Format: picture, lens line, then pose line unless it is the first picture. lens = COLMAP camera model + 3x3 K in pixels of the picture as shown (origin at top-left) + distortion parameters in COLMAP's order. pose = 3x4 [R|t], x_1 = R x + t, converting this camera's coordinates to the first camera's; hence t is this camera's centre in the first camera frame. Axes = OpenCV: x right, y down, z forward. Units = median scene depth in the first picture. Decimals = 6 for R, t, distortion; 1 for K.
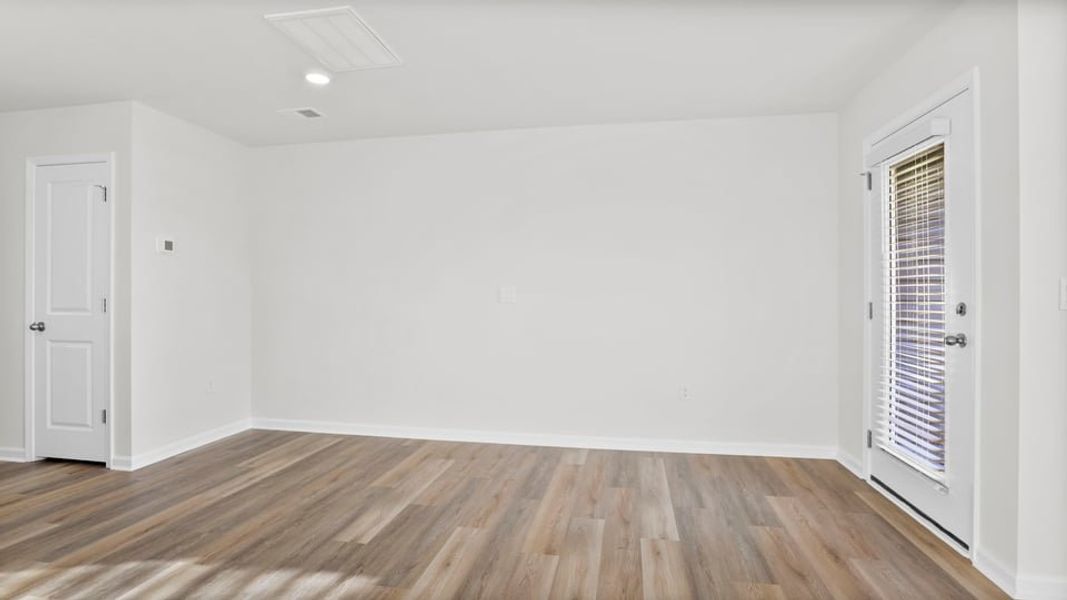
lens RADIAL K [[505.5, 0, 540.0], [0, 505.5, 296.0], [0, 0, 1]] dist [-0.021242, 0.000571]
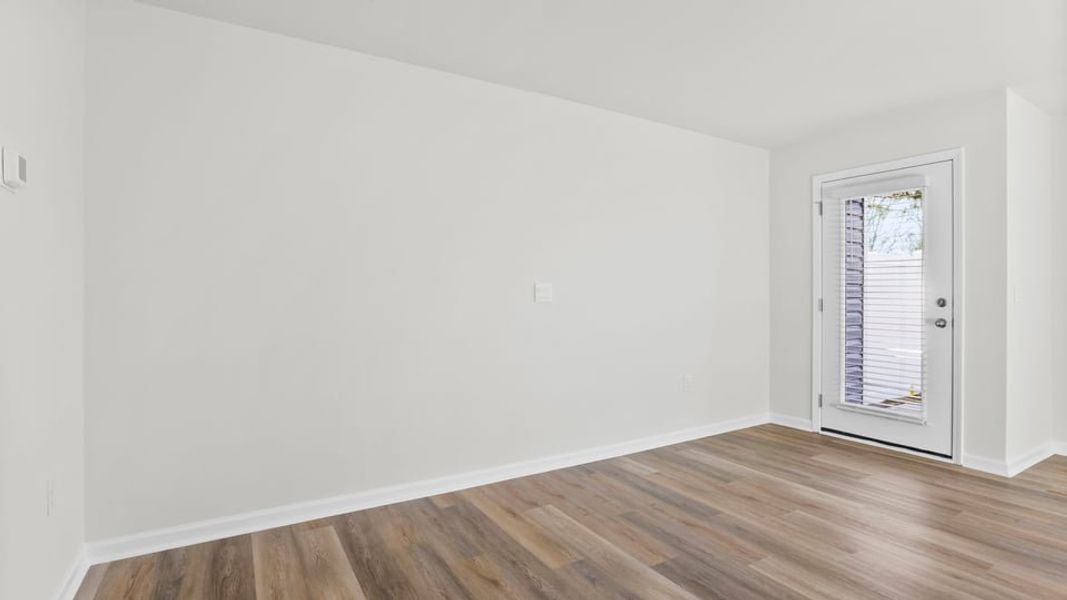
lens RADIAL K [[505.5, 0, 535.4], [0, 505.5, 302.6], [0, 0, 1]] dist [-0.021242, 0.000571]
pose [[0.747654, -0.008848, 0.664030, -0.780463], [0.000190, 0.999914, 0.013110, 0.003676], [-0.664089, -0.009676, 0.747591, 0.485715]]
